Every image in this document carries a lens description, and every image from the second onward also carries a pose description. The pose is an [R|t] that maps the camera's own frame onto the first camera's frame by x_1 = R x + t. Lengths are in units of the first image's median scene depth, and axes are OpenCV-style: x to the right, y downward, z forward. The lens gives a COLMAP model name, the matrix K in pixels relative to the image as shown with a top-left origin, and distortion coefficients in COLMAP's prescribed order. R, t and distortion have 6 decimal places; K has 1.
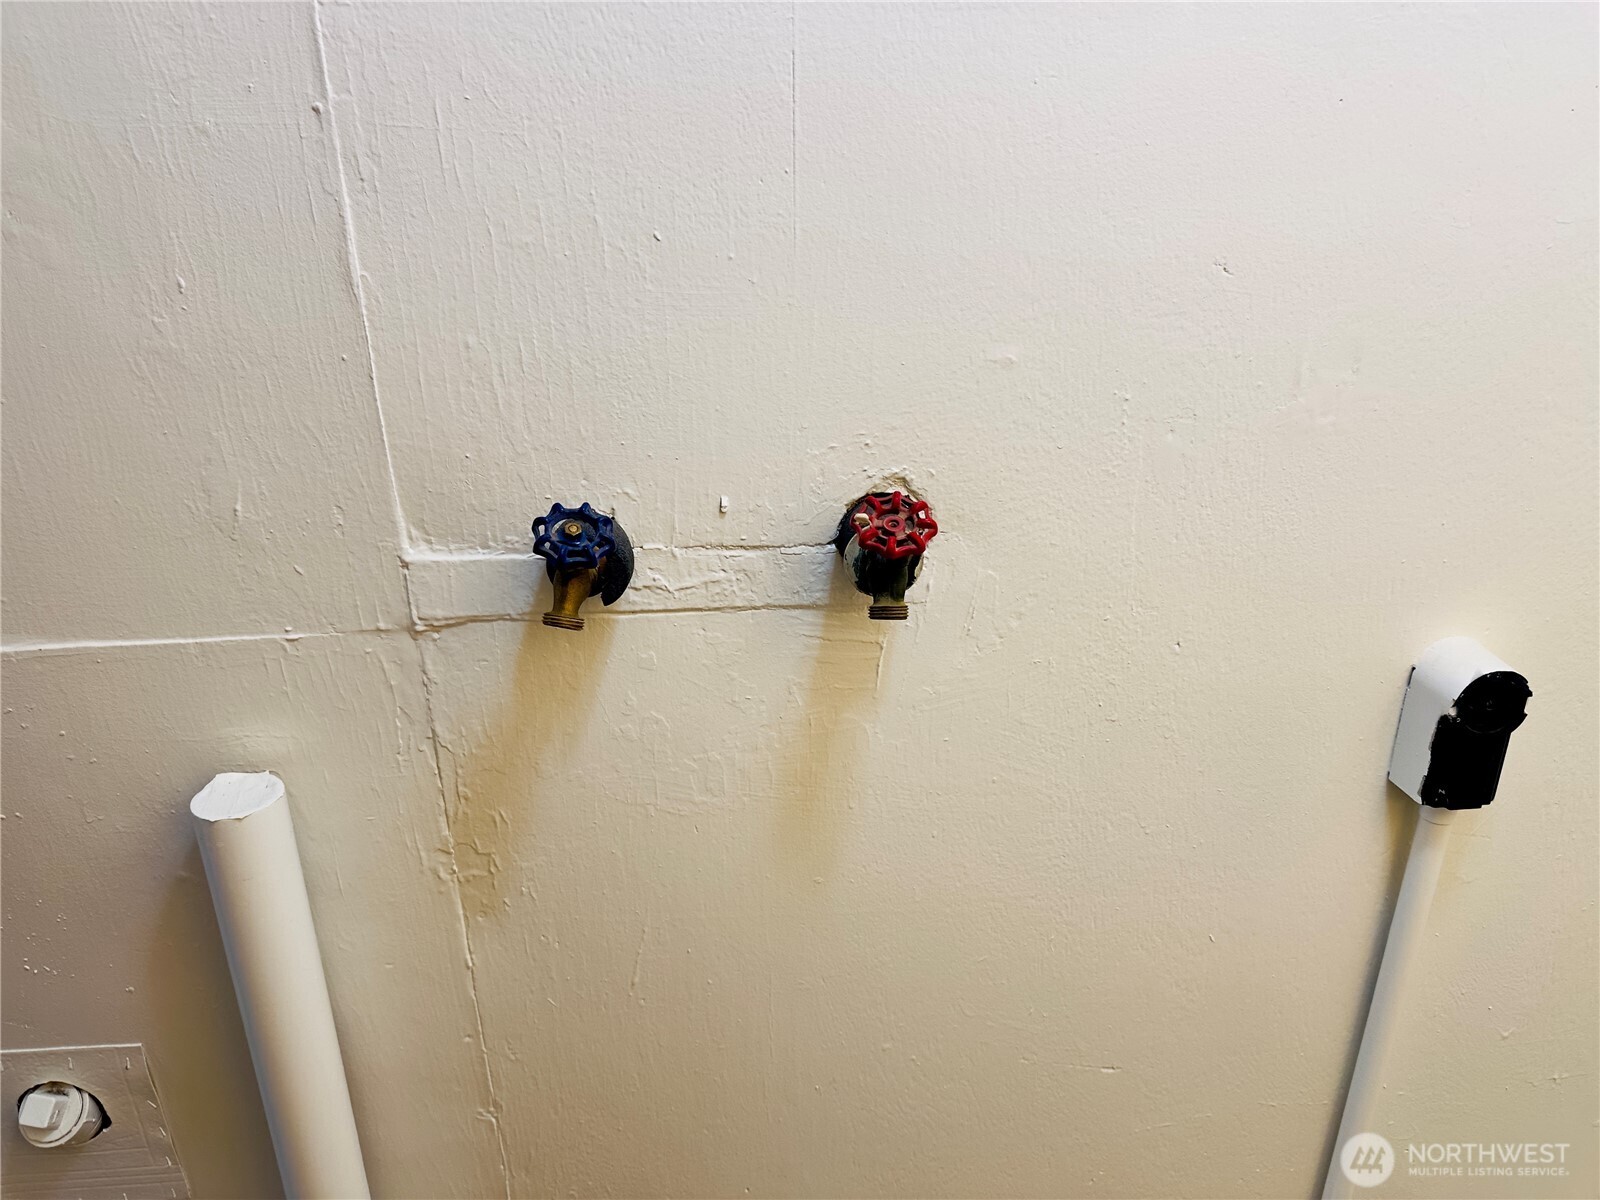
lens RADIAL K [[1119.5, 0, 798.4], [0, 1119.5, 598.0], [0, 0, 1]] dist [0.055944, -0.064369]
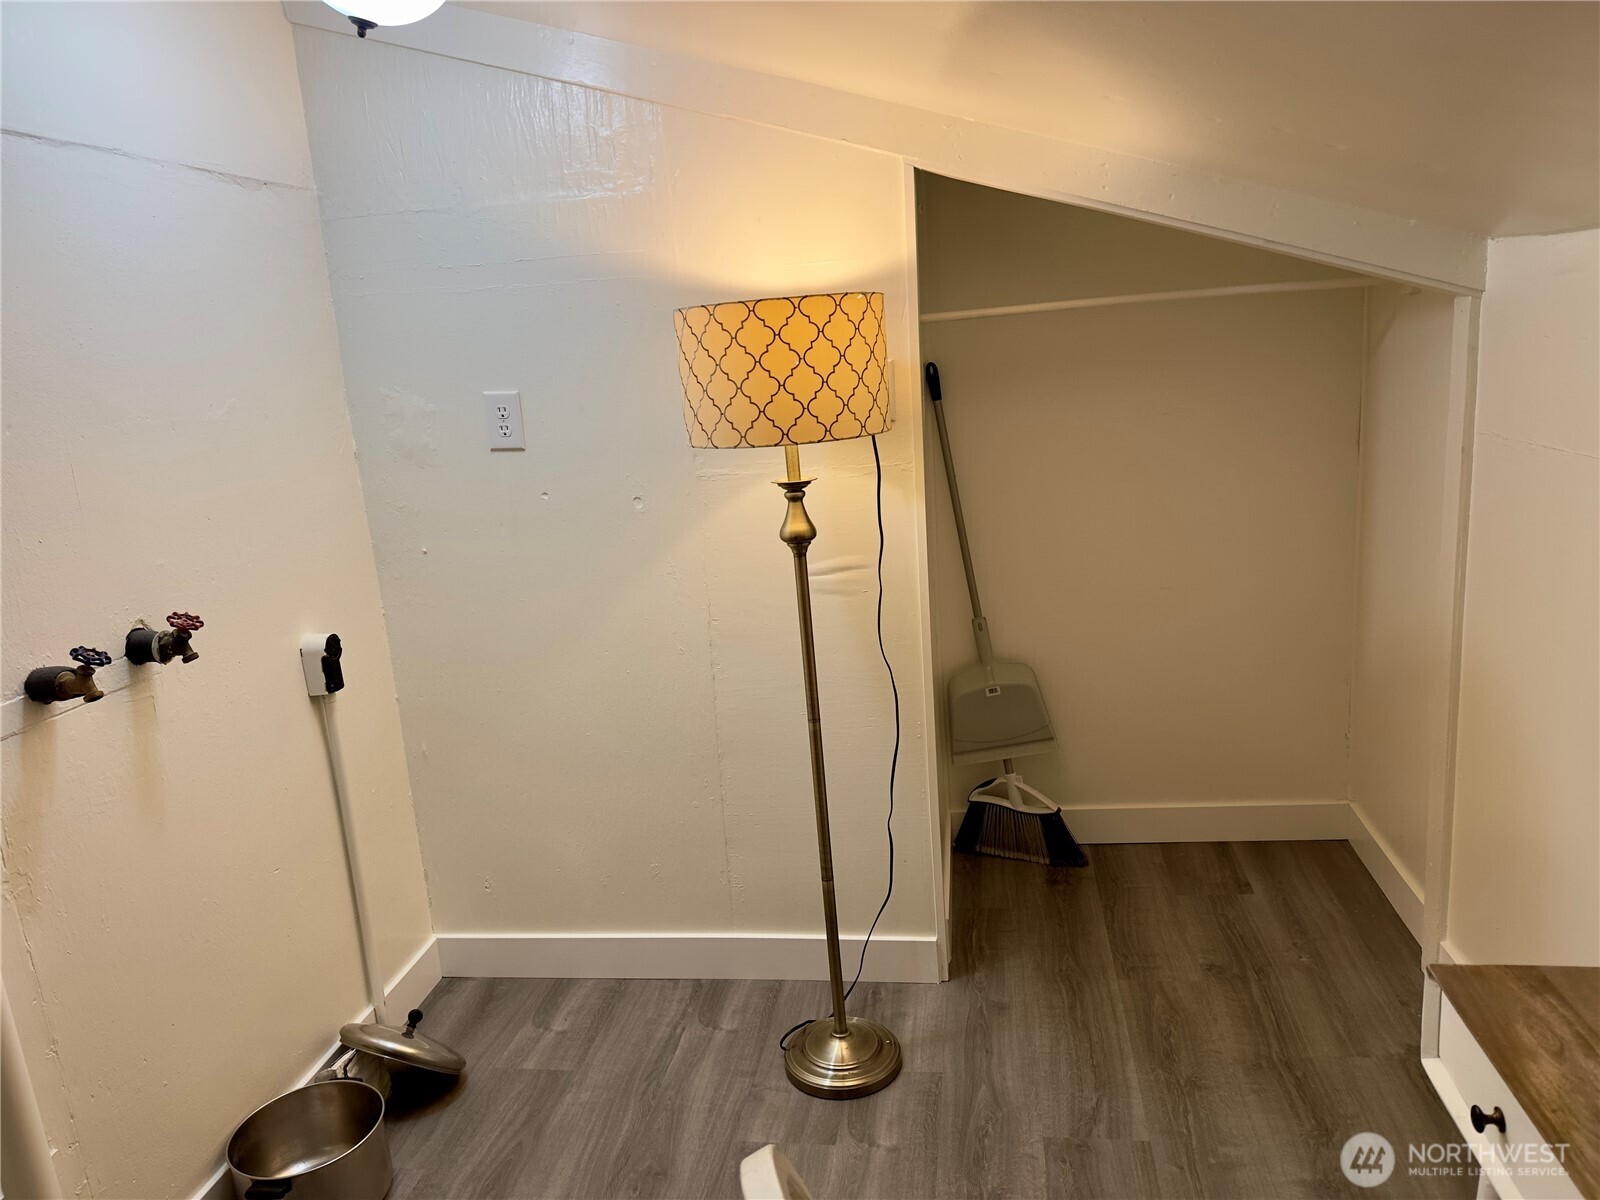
lens RADIAL K [[1119.5, 0, 799.1], [0, 1119.5, 608.3], [0, 0, 1]] dist [0.055944, -0.064369]
pose [[0.228688, -0.234179, 0.944914, -1.706092], [0.443303, 0.889210, 0.113086, 0.199352], [-0.866709, 0.393022, 0.307164, -0.877719]]
